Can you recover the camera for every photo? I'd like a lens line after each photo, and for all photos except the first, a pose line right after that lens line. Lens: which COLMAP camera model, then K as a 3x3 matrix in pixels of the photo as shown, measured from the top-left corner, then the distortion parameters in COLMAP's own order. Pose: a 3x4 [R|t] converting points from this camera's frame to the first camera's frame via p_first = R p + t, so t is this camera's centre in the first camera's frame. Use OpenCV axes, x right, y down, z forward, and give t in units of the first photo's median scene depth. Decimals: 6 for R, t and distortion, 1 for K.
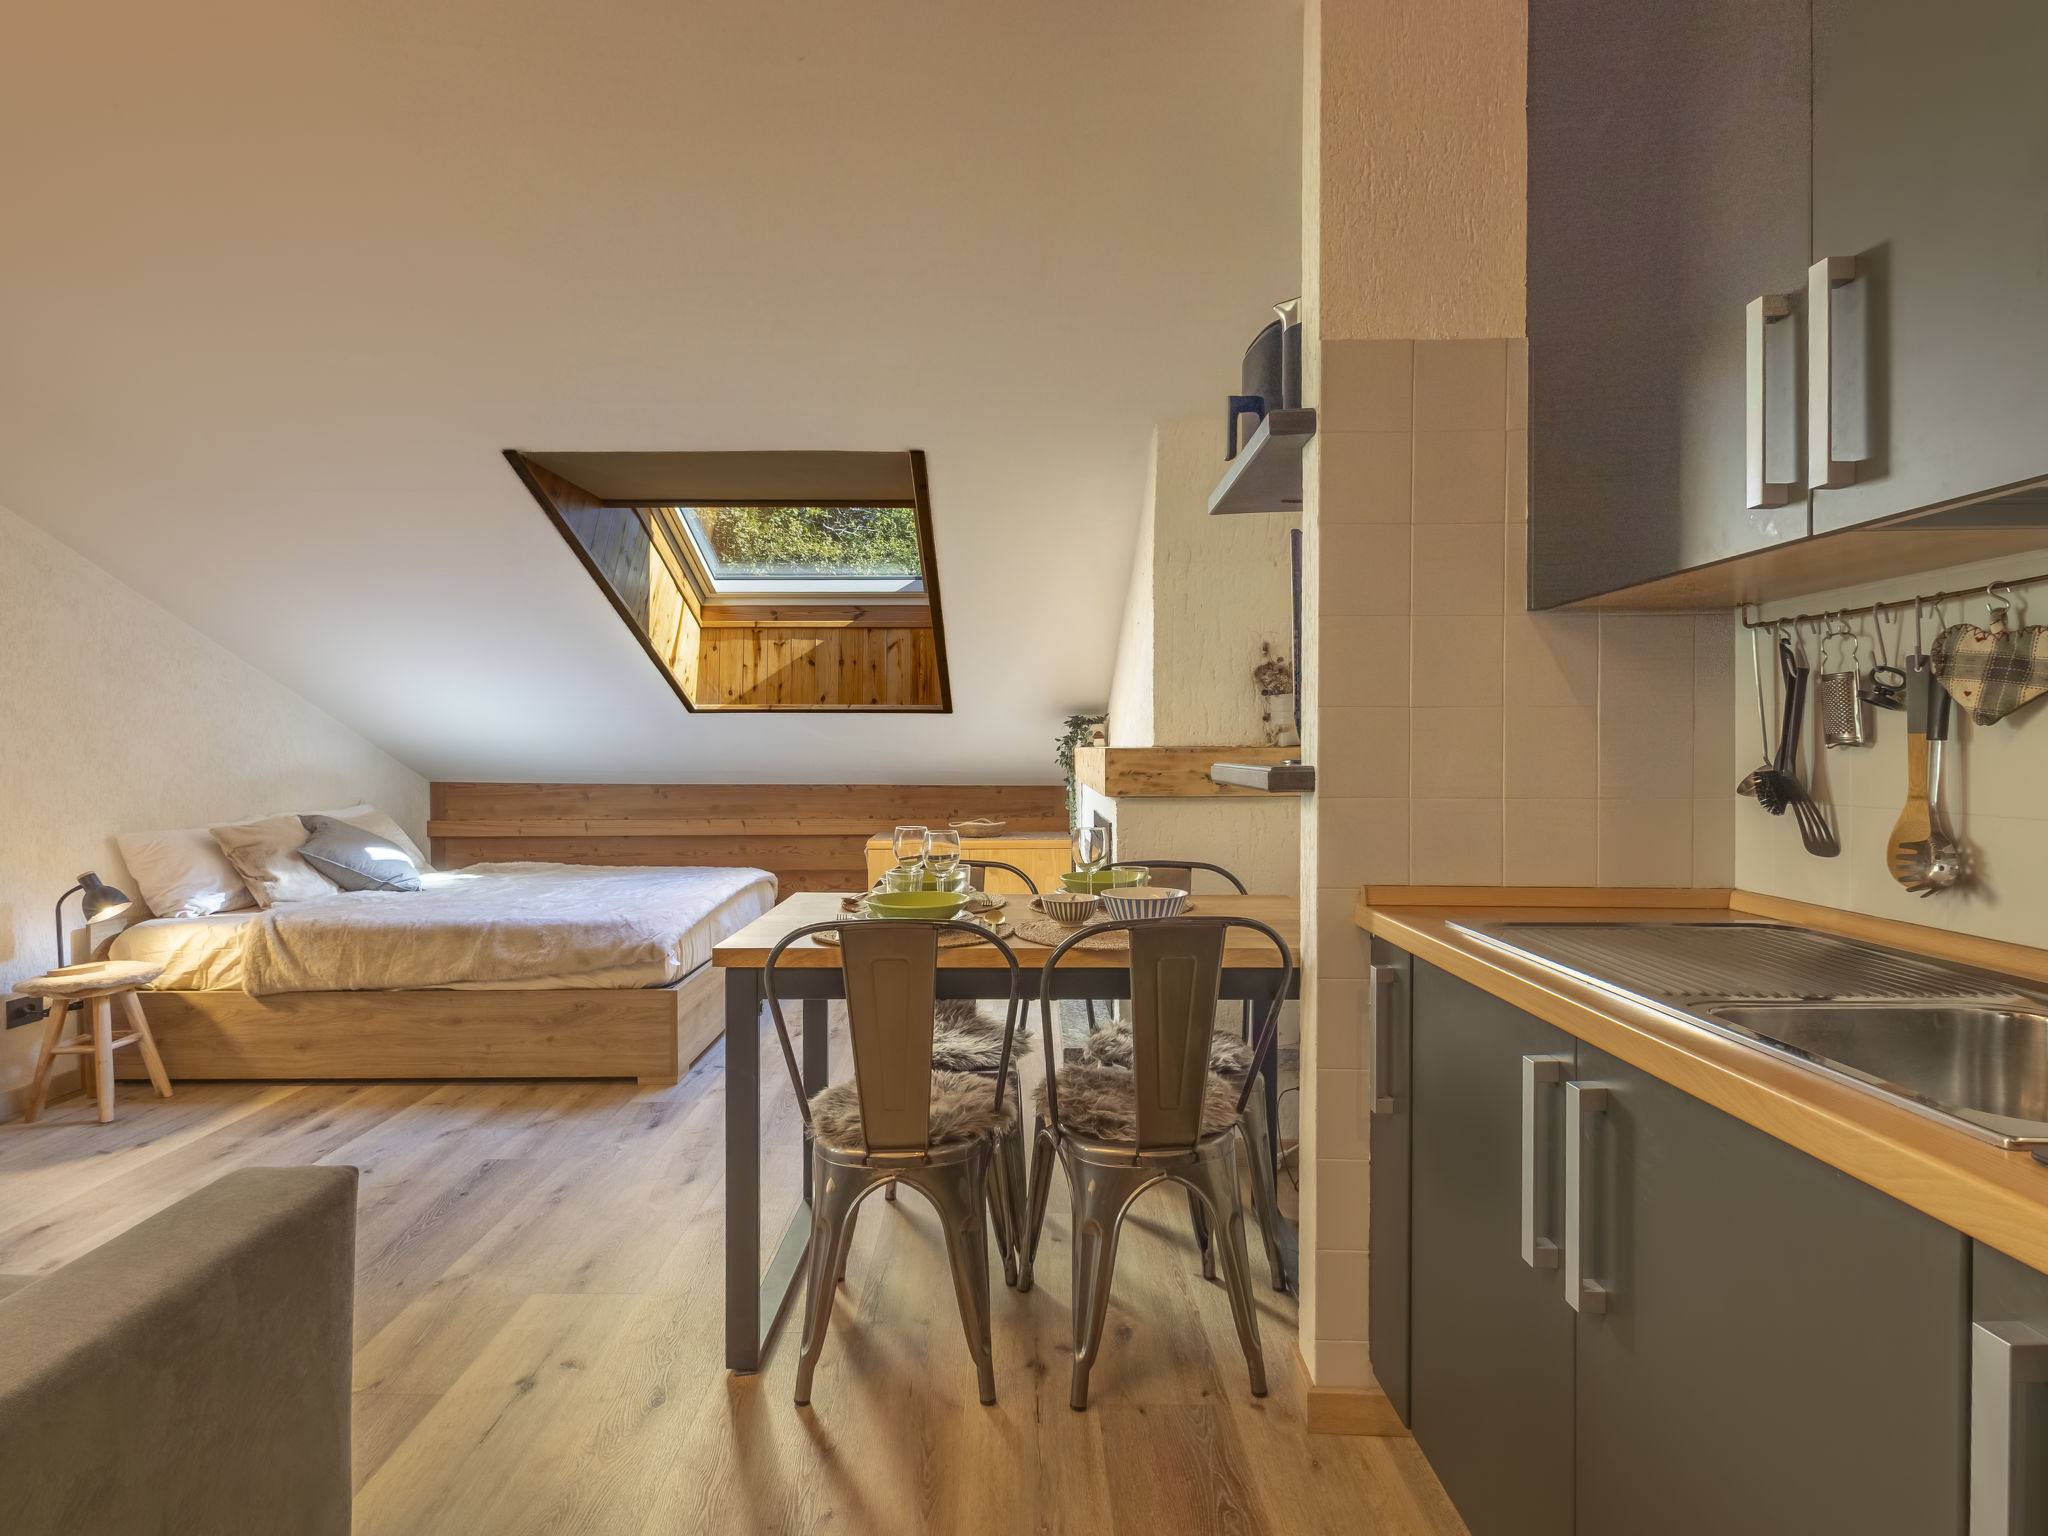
lens RADIAL K [[1072.0, 0, 991.9], [0, 1072.0, 756.2], [0, 0, 1]] dist [0.002606, -0.000041]
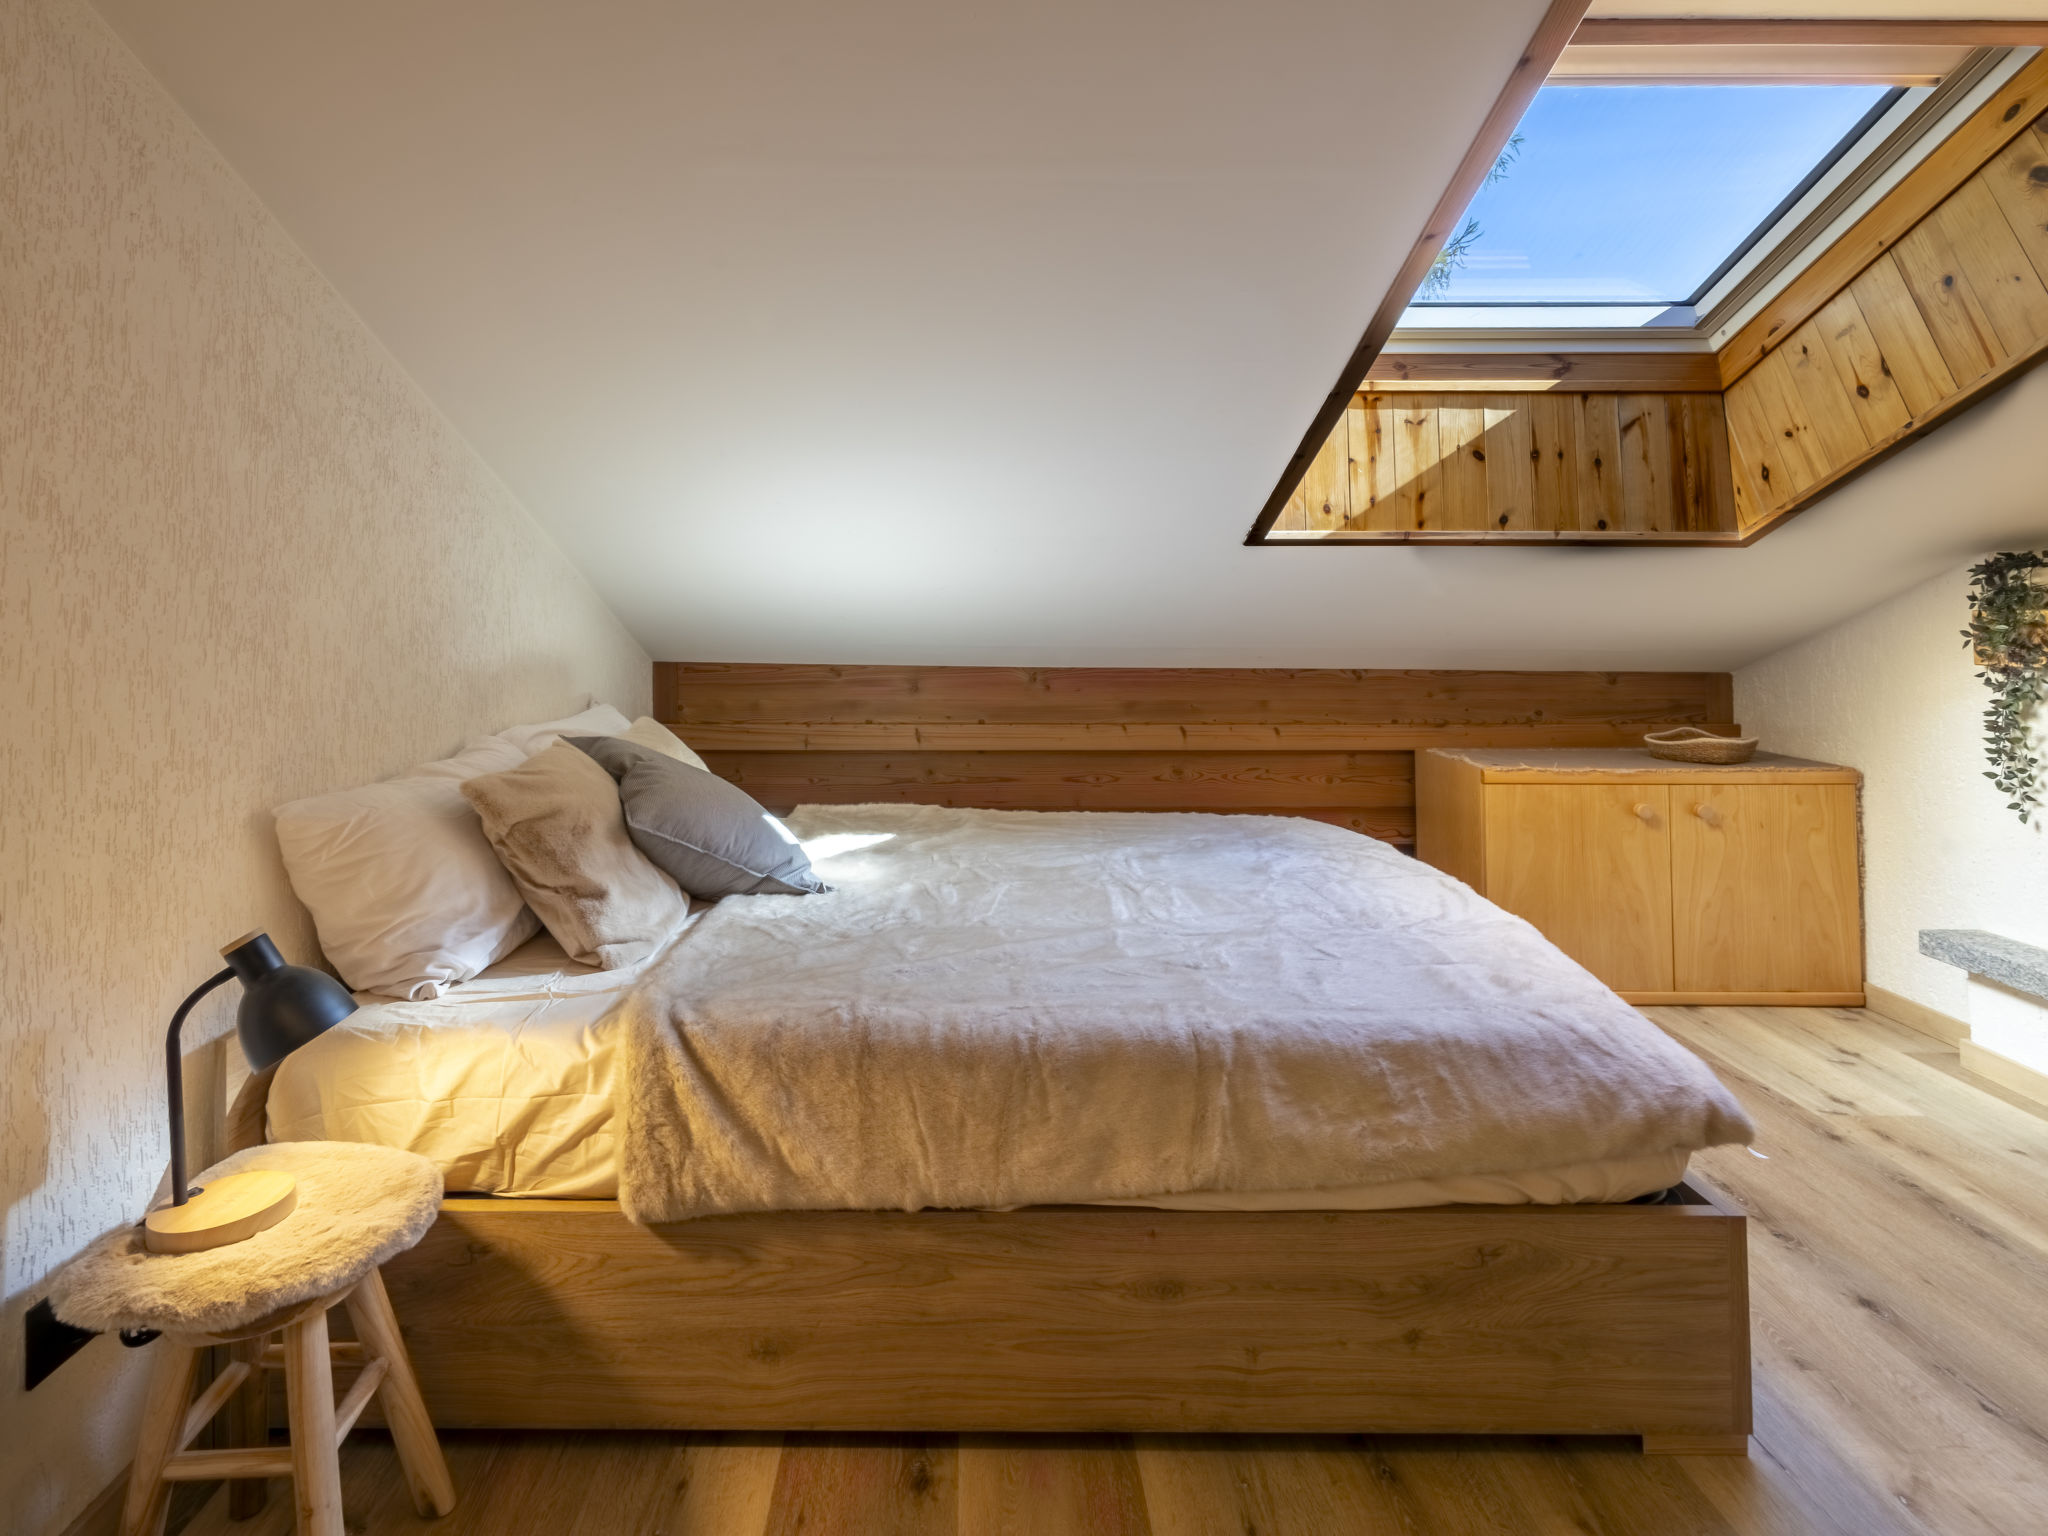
lens RADIAL K [[1072.0, 0, 968.8], [0, 1072.0, 610.9], [0, 0, 1]] dist [0.002606, -0.000041]
pose [[0.999498, 0.003689, 0.031473, -0.591033], [-0.003423, 0.999958, -0.008525, -0.002057], [-0.031503, 0.008413, 0.999468, 0.604615]]
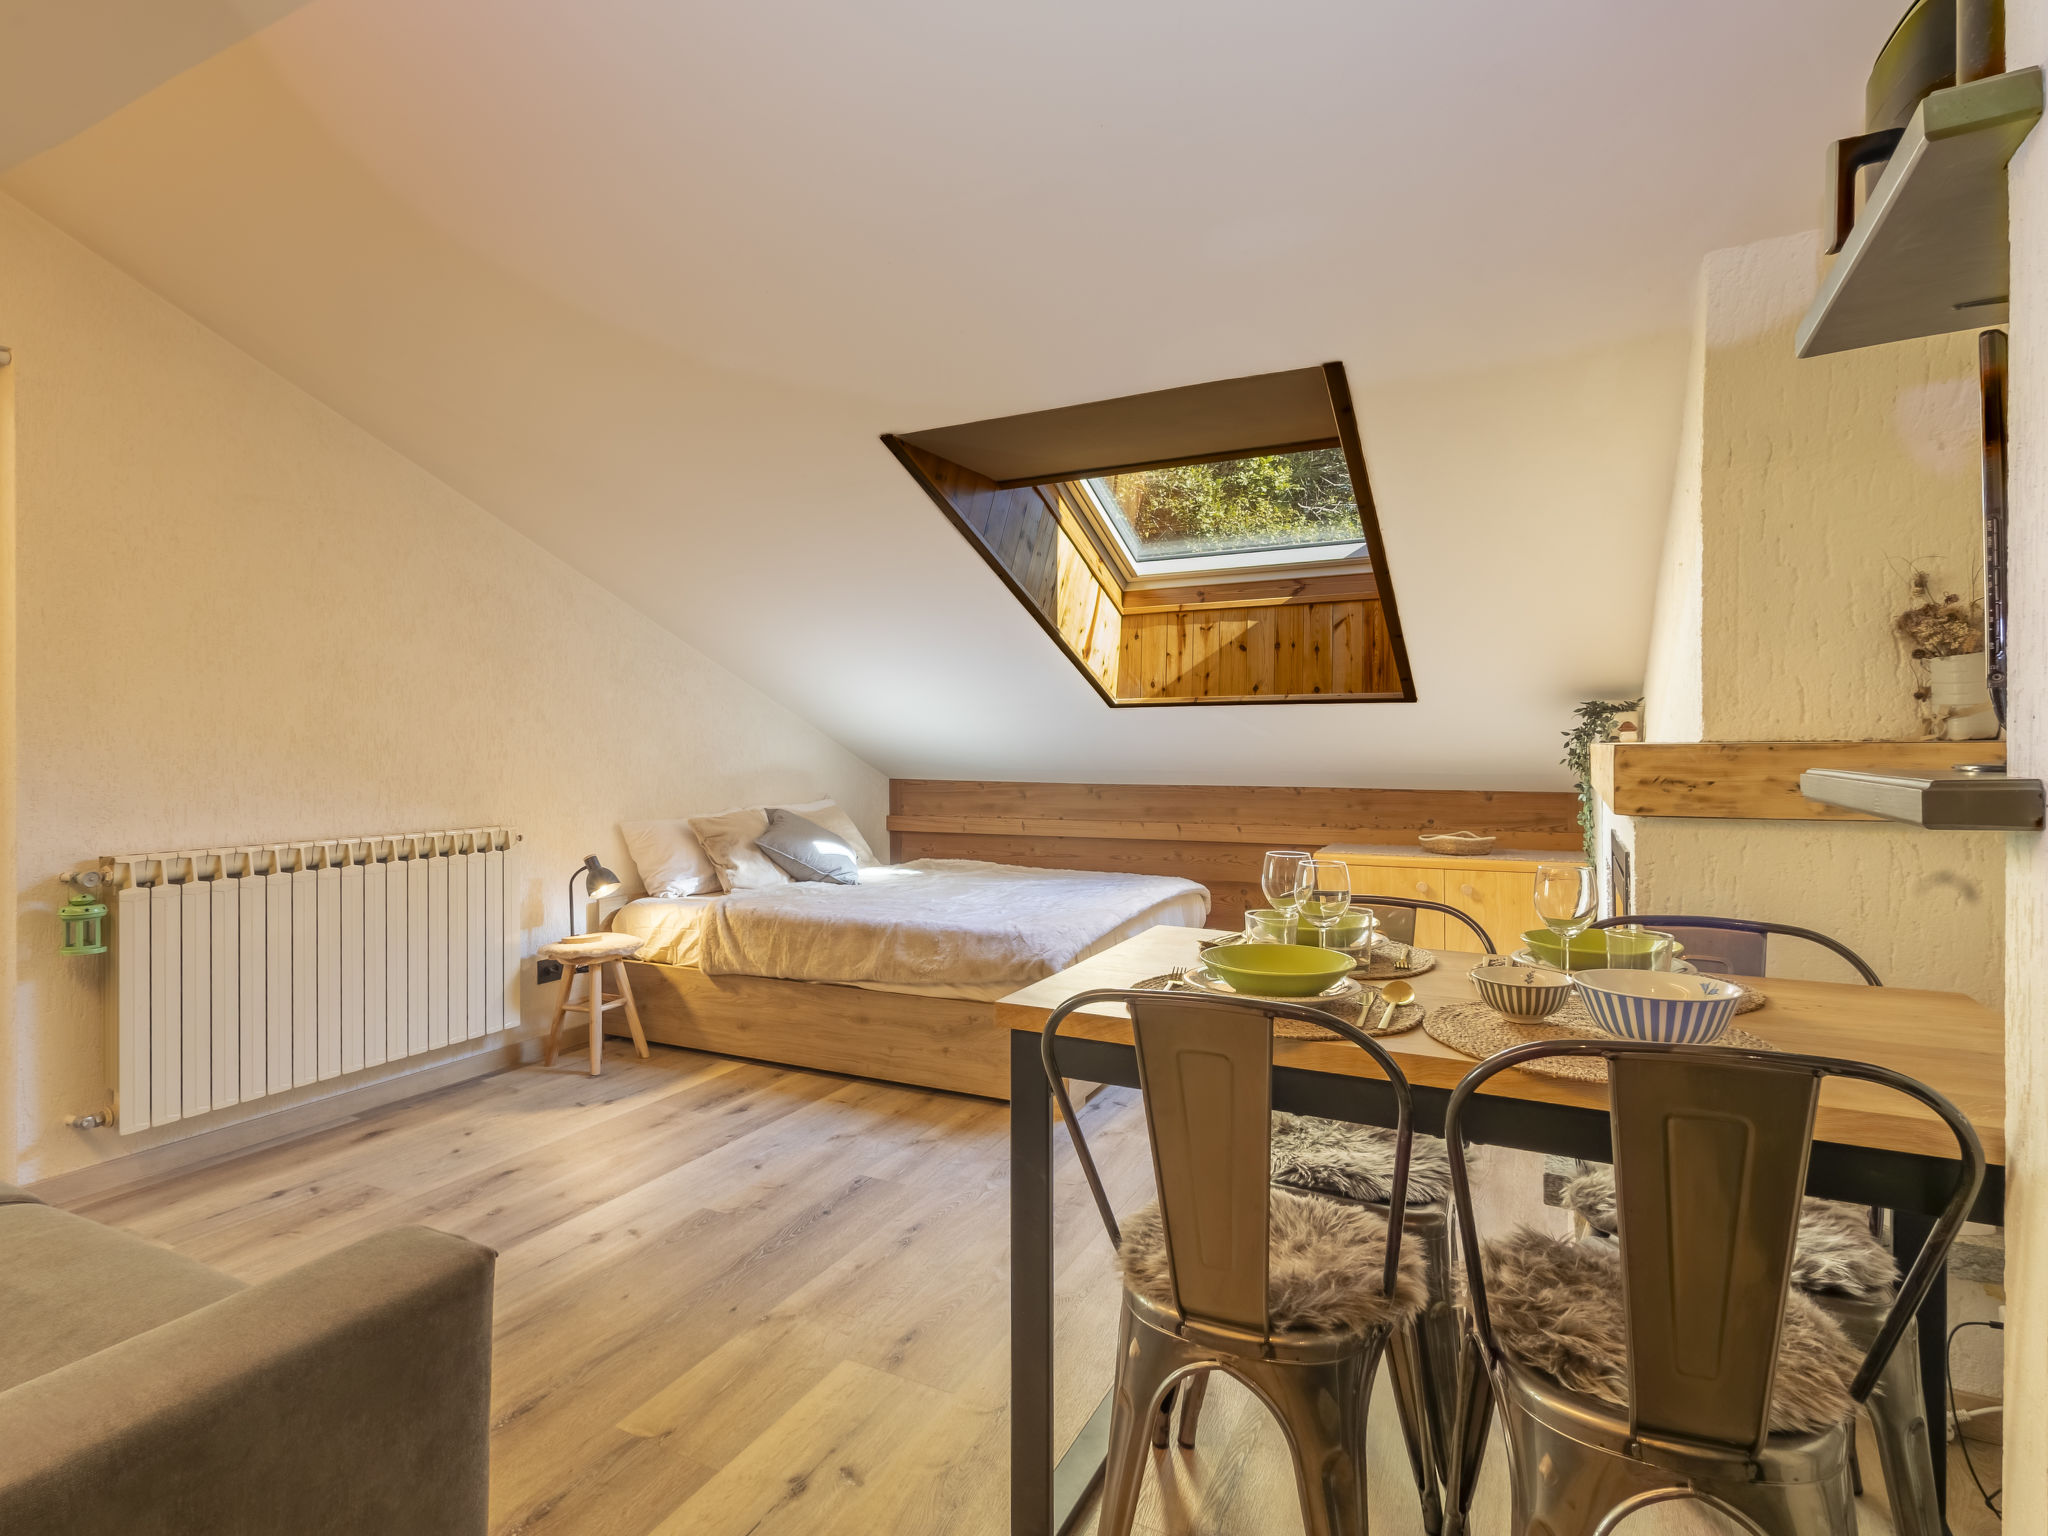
lens RADIAL K [[1072.0, 0, 956.2], [0, 1072.0, 751.9], [0, 0, 1]] dist [0.002606, -0.000041]
pose [[0.885171, -0.000327, -0.465266, 0.041897], [-0.000516, 0.999998, -0.001685, -0.000937], [0.465266, 0.001731, 0.885169, 0.157596]]
